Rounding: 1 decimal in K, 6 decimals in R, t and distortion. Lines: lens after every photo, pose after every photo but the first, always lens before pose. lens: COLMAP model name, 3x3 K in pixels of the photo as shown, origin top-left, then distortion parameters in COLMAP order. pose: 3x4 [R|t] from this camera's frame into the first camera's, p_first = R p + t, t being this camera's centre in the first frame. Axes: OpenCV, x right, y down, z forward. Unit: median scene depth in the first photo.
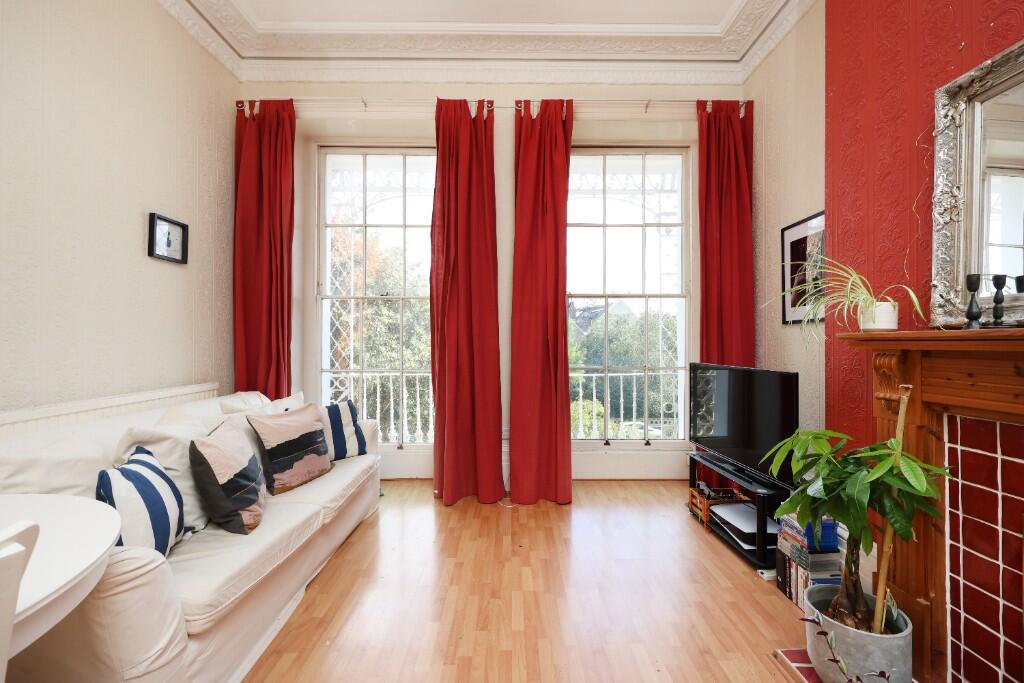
lens RADIAL K [[413.0, 0, 512.0], [0, 413.0, 341.5], [0, 0, 1]] dist [0.000377, 0.000101]
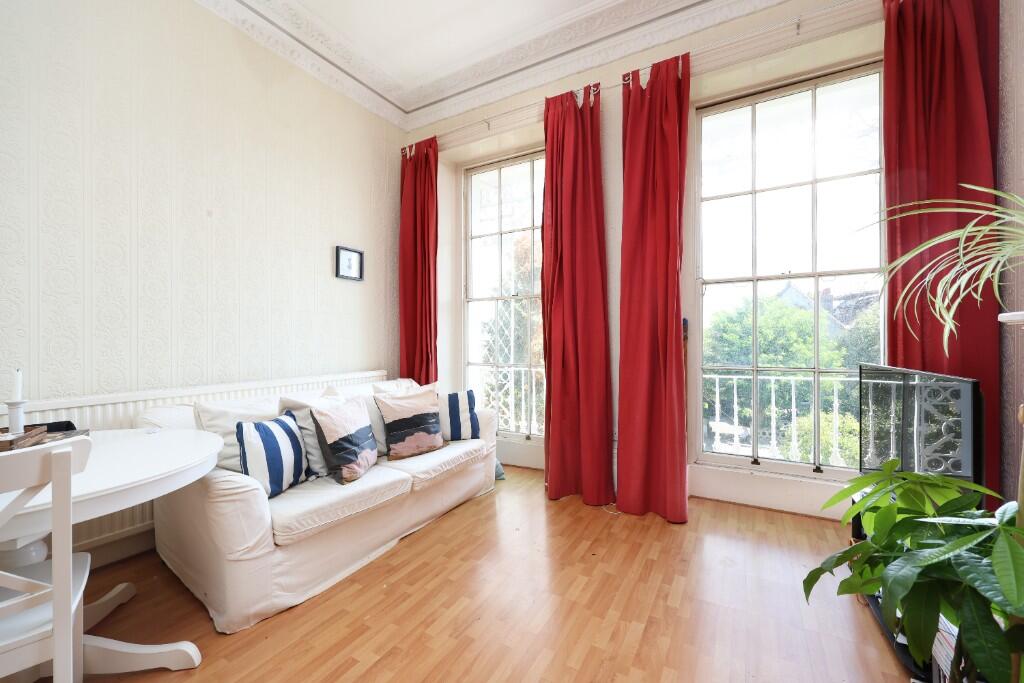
lens RADIAL K [[410.8, 0, 512.0], [0, 410.8, 341.5], [0, 0, 1]] dist [0.000615, 0.000069]
pose [[0.865118, -0.004611, -0.501547, 0.273211], [0.006685, 0.999975, 0.002338, 0.008224], [0.501524, -0.005376, 0.865127, 0.085258]]
